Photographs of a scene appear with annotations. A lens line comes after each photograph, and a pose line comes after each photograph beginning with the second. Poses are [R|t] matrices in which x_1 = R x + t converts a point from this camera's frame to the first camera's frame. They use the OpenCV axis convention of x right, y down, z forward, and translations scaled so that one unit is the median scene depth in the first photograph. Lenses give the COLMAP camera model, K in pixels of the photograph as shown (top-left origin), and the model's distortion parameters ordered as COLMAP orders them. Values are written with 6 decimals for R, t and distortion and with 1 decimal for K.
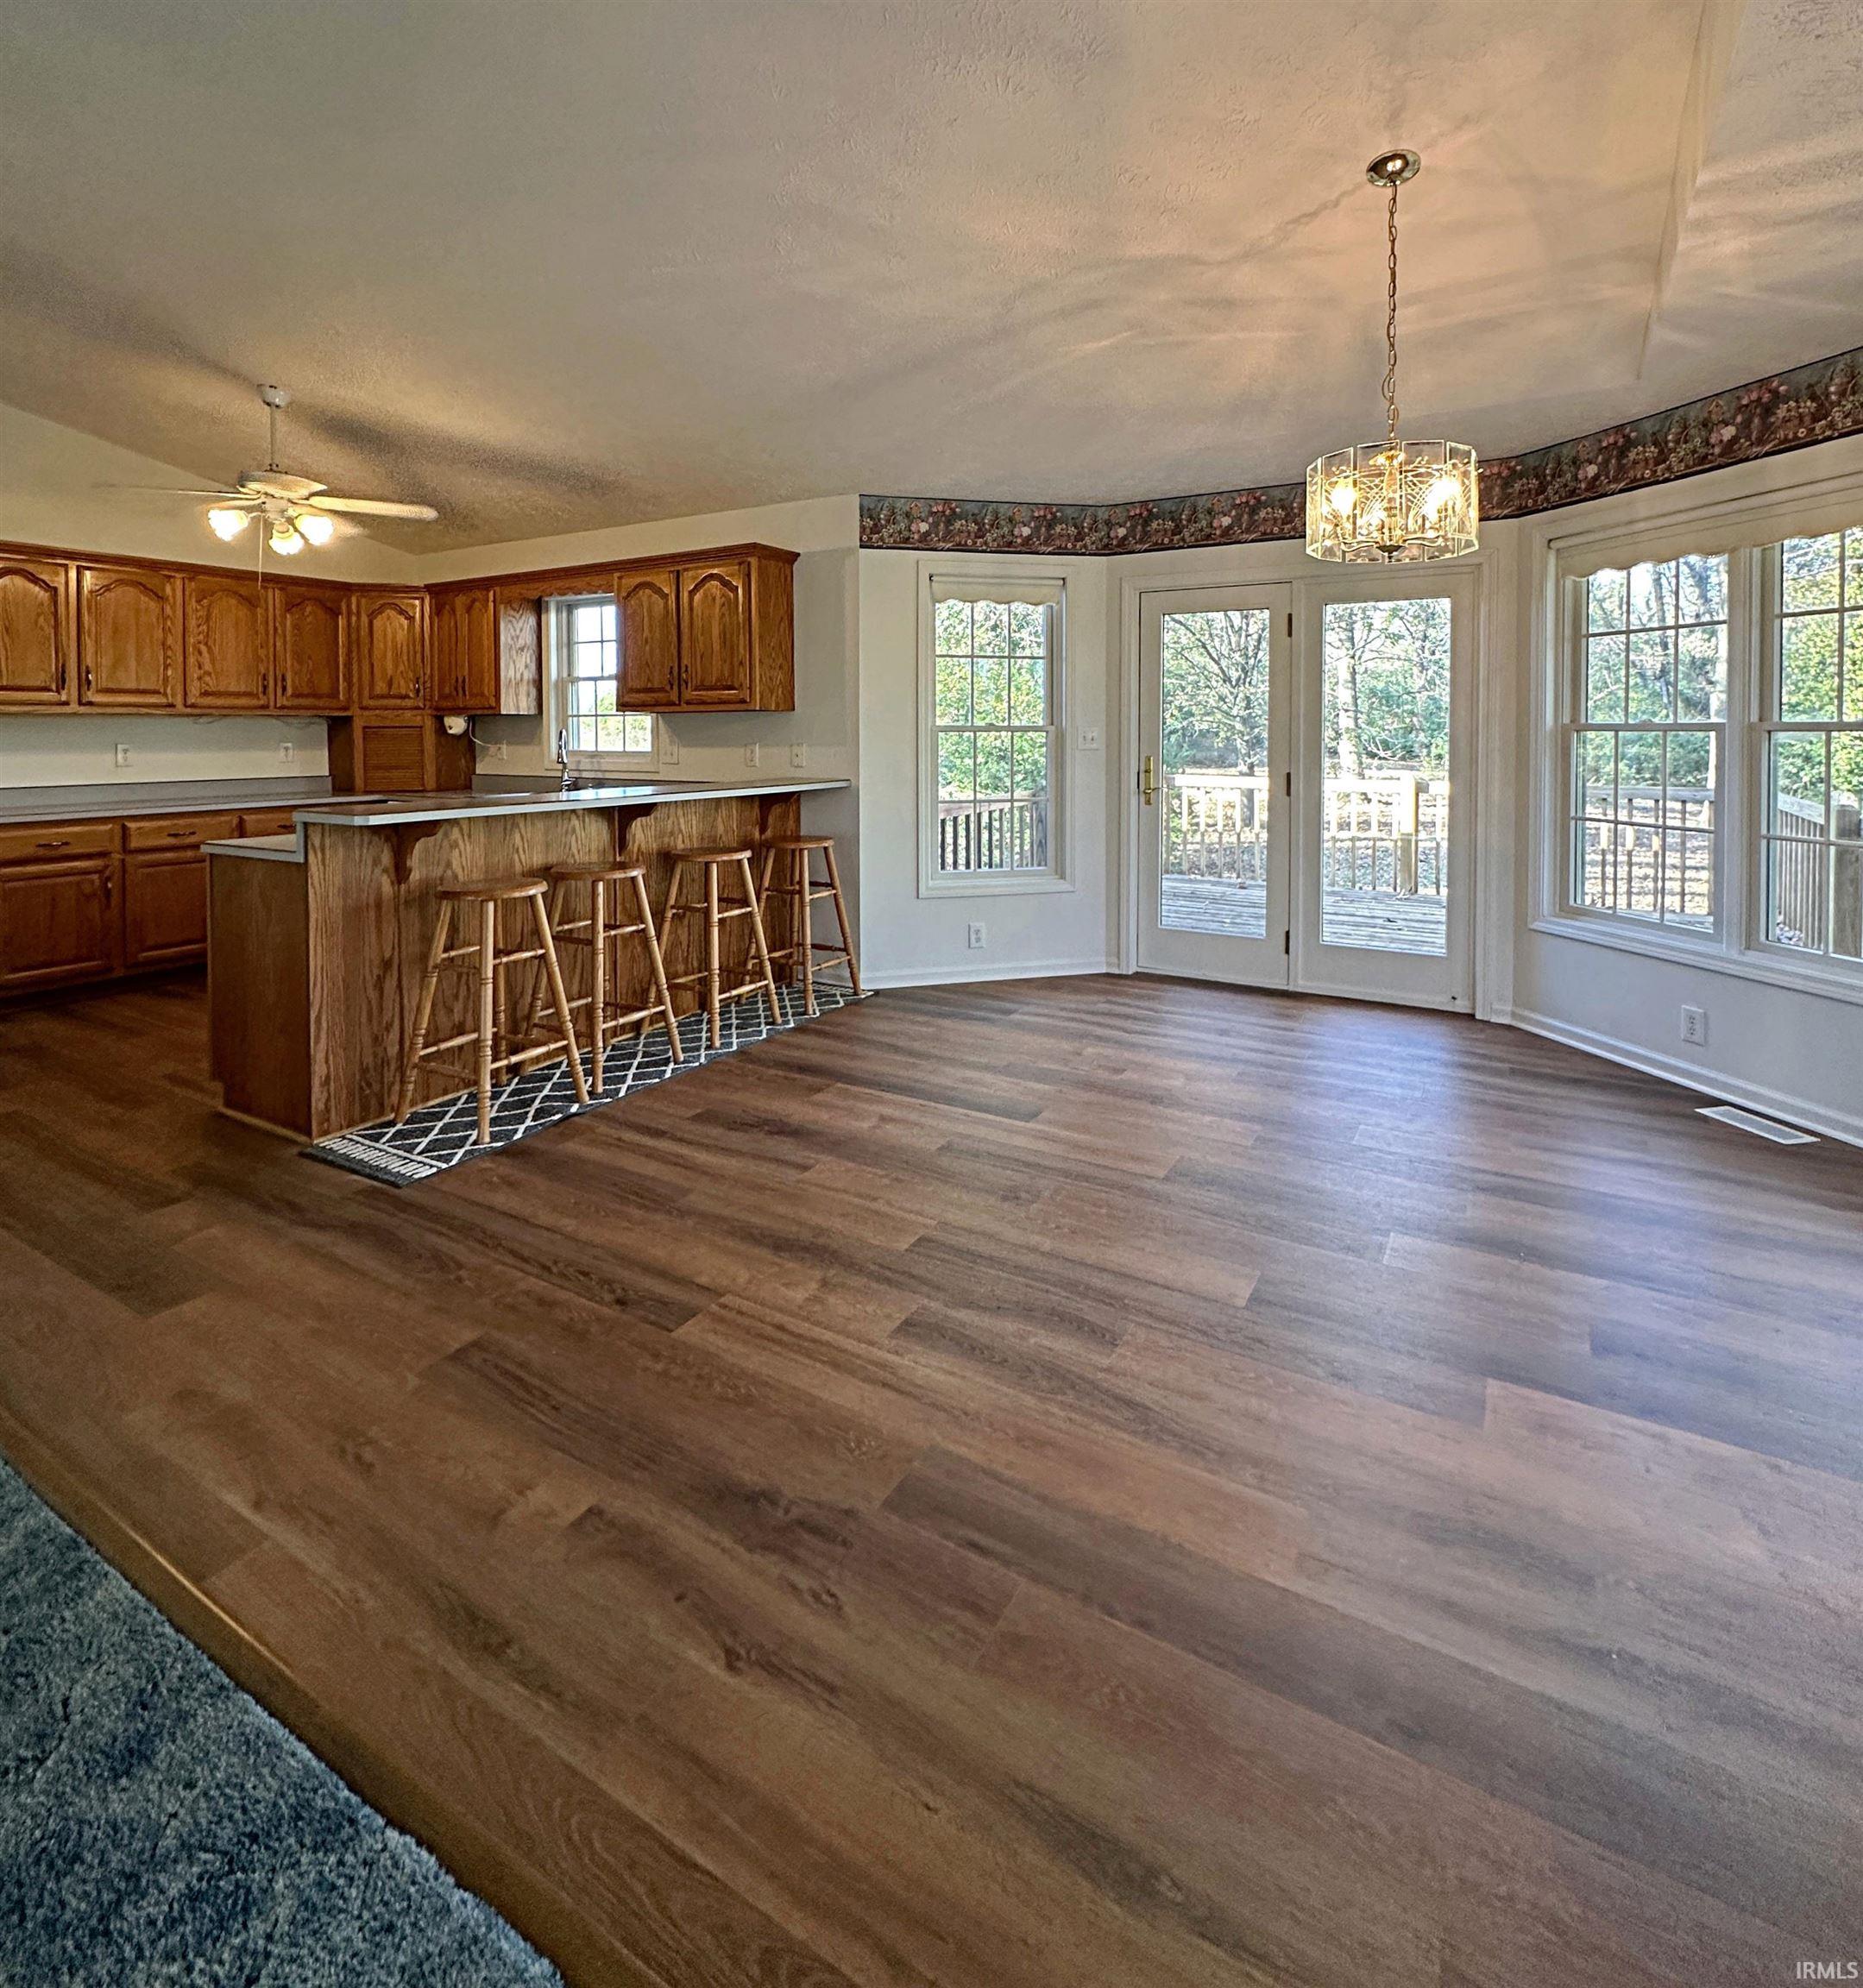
lens RADIAL K [[1020.4, 0, 928.5], [0, 1020.4, 751.8], [0, 0, 1]] dist [-0.006727, 0.001464]
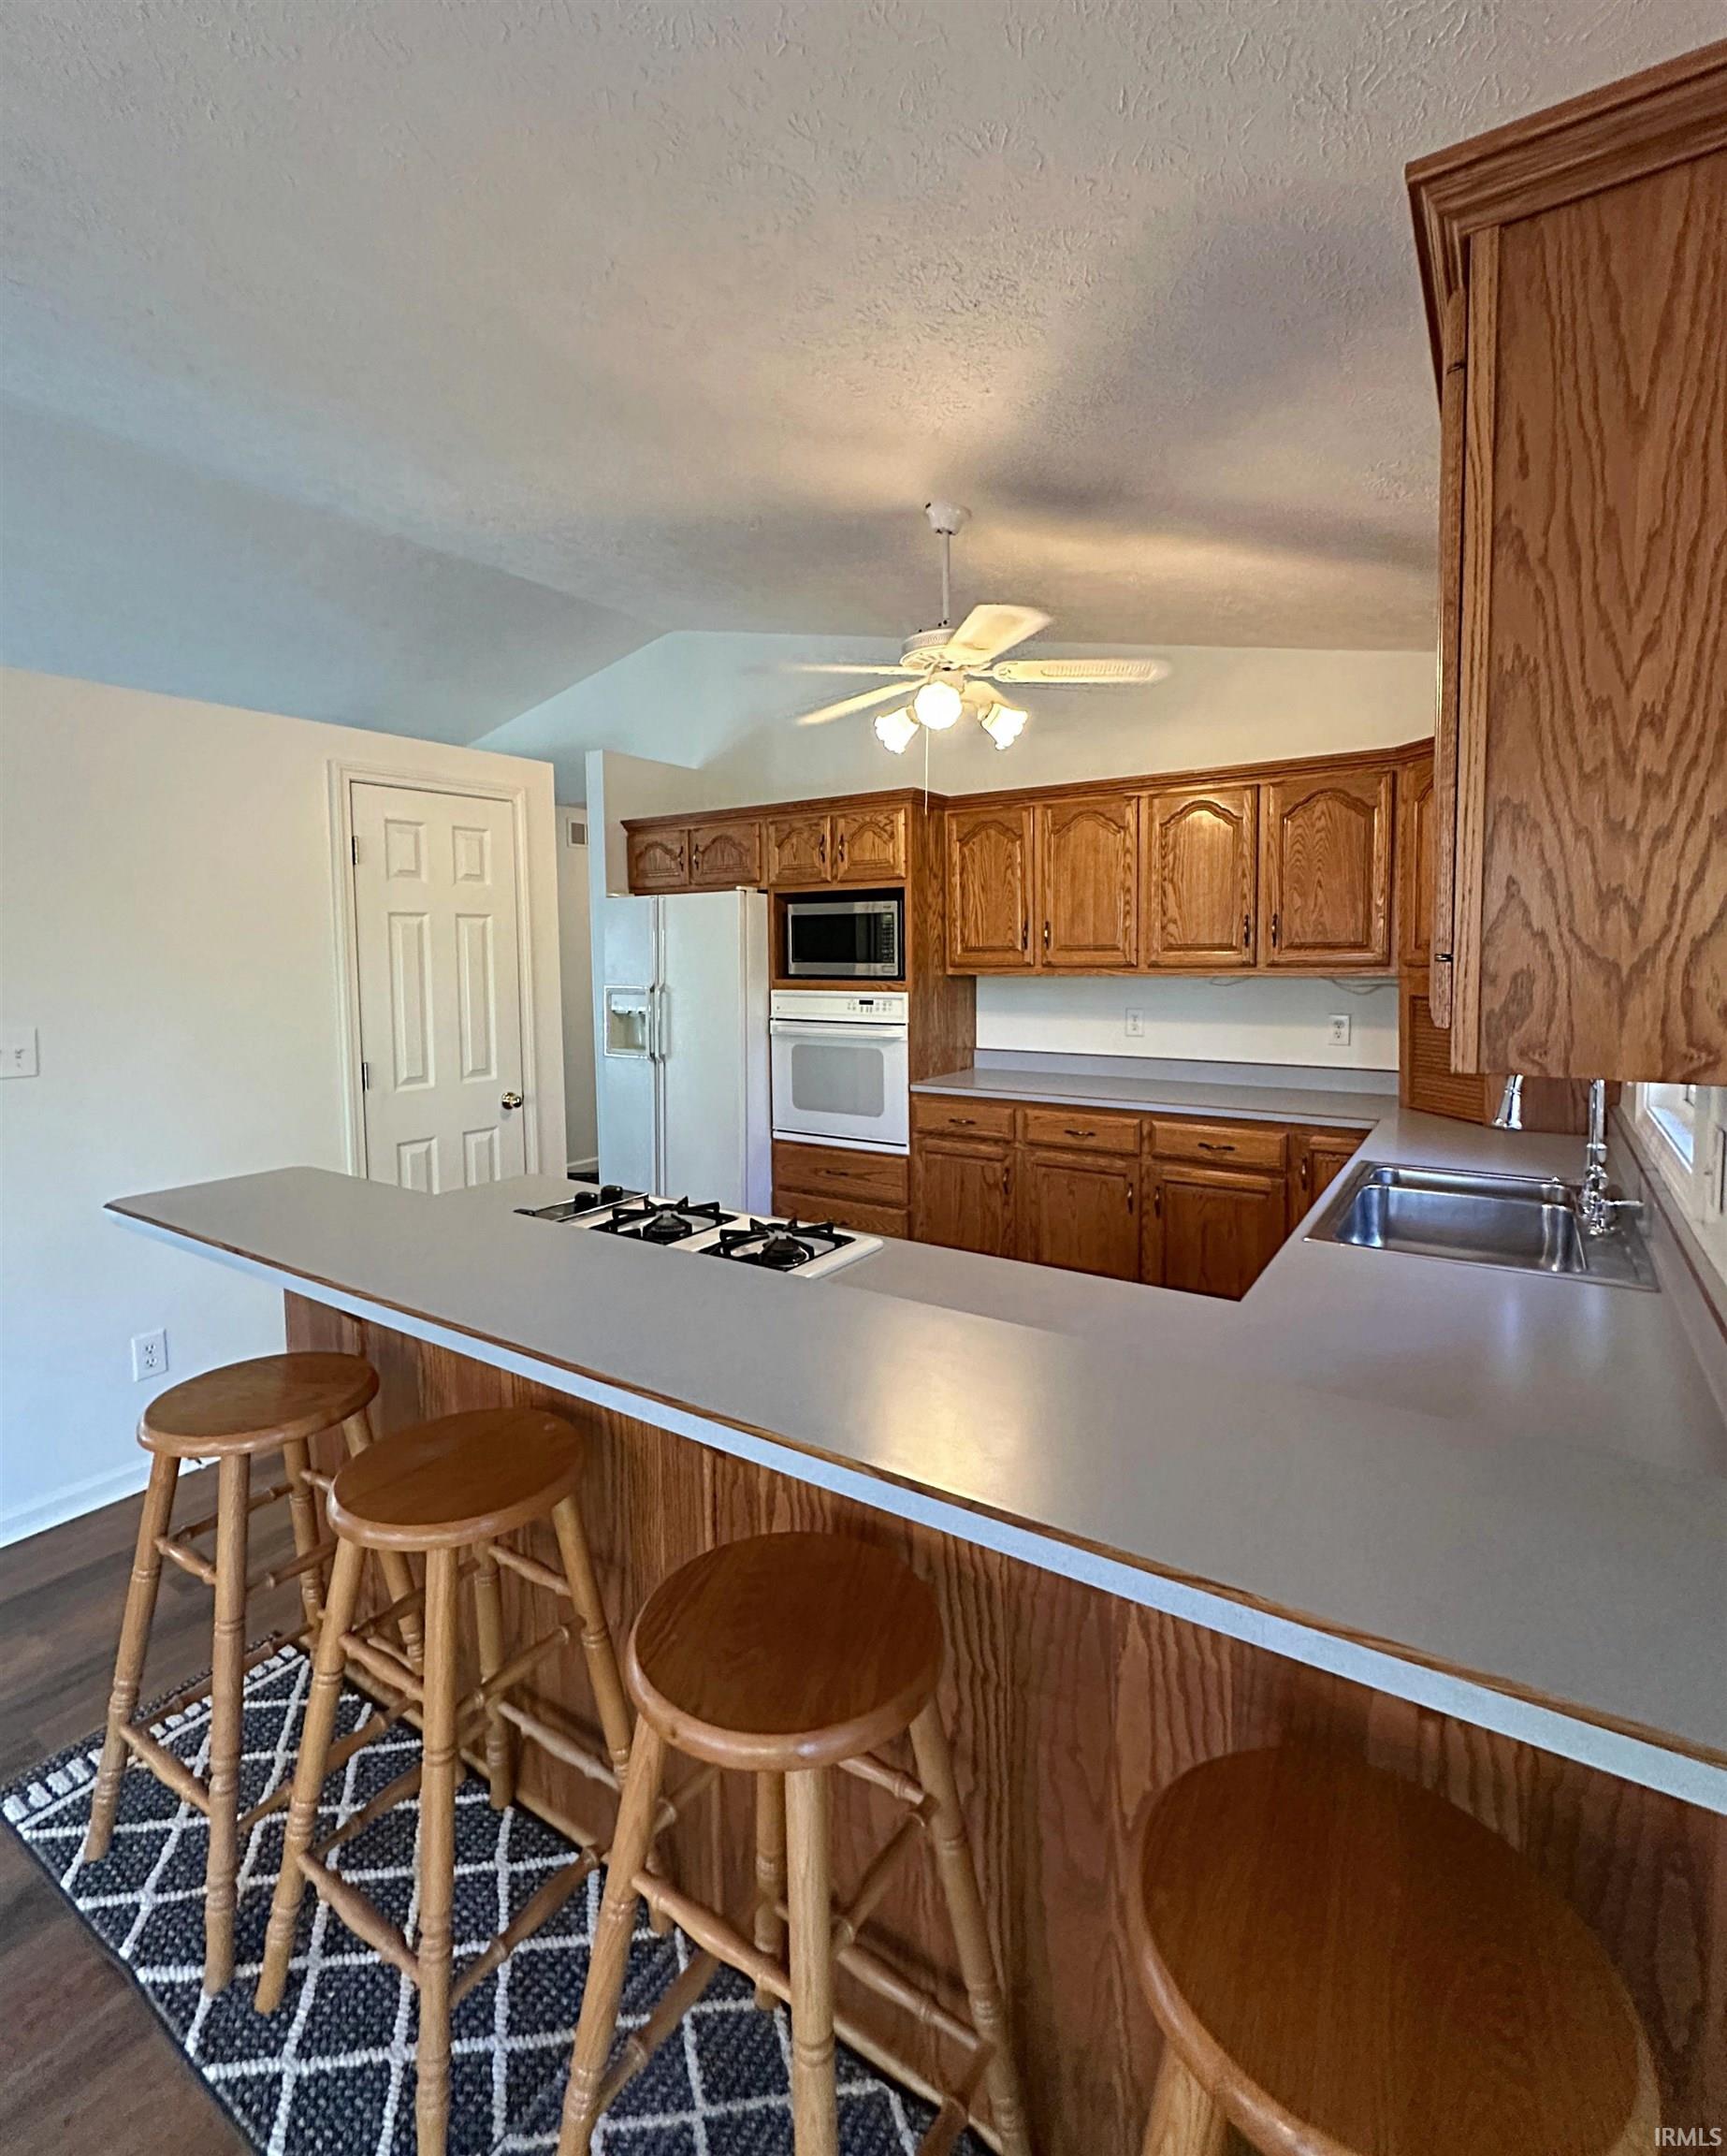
lens RADIAL K [[987.3, 0, 875.4], [0, 987.3, 1008.8], [0, 0, 1]] dist [-0.001831, -0.000017]
pose [[-0.043789, 0.059632, -0.997260, 0.022767], [-0.012522, 0.998106, 0.060233, -0.059906], [0.998962, 0.015125, -0.042959, 0.912049]]
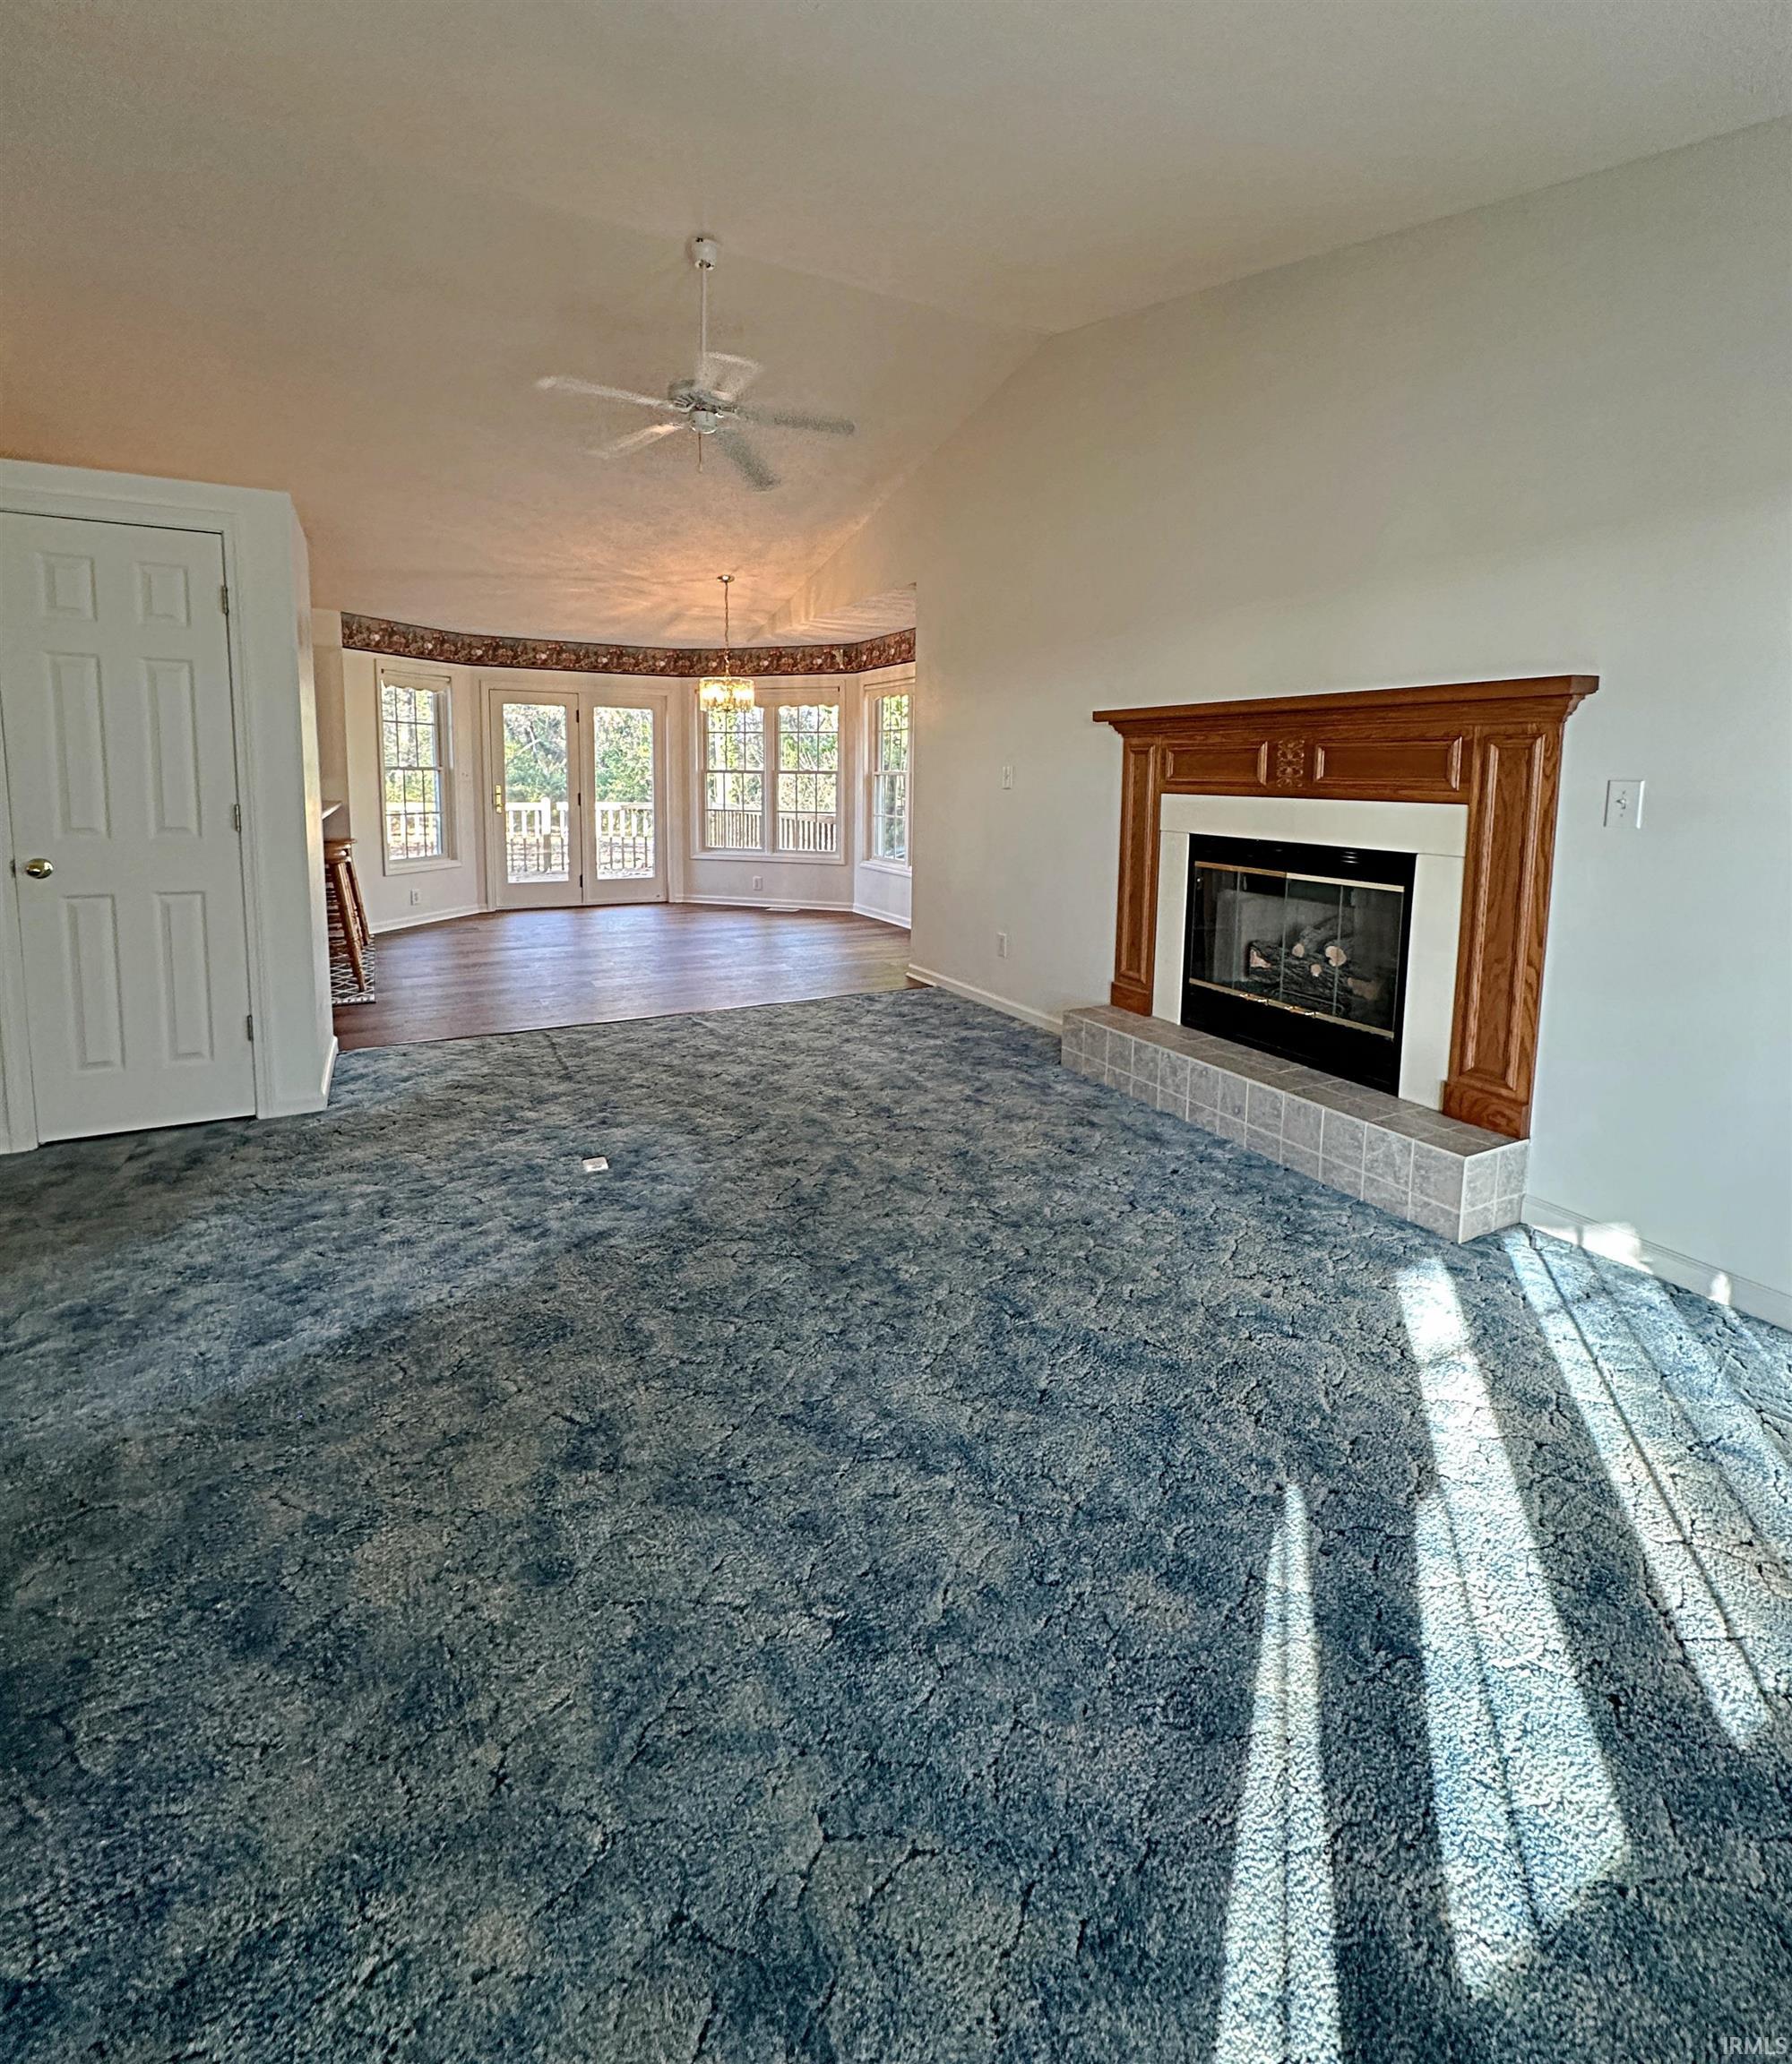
lens RADIAL K [[959.1, 0, 899.4], [0, 959.1, 873.6], [0, 0, 1]] dist [-0.002361, 0.001046]
pose [[0.514890, -0.081730, 0.853351, -0.892976], [0.008532, 0.995884, 0.090233, 0.012875], [-0.857214, -0.039179, 0.513468, -0.455566]]
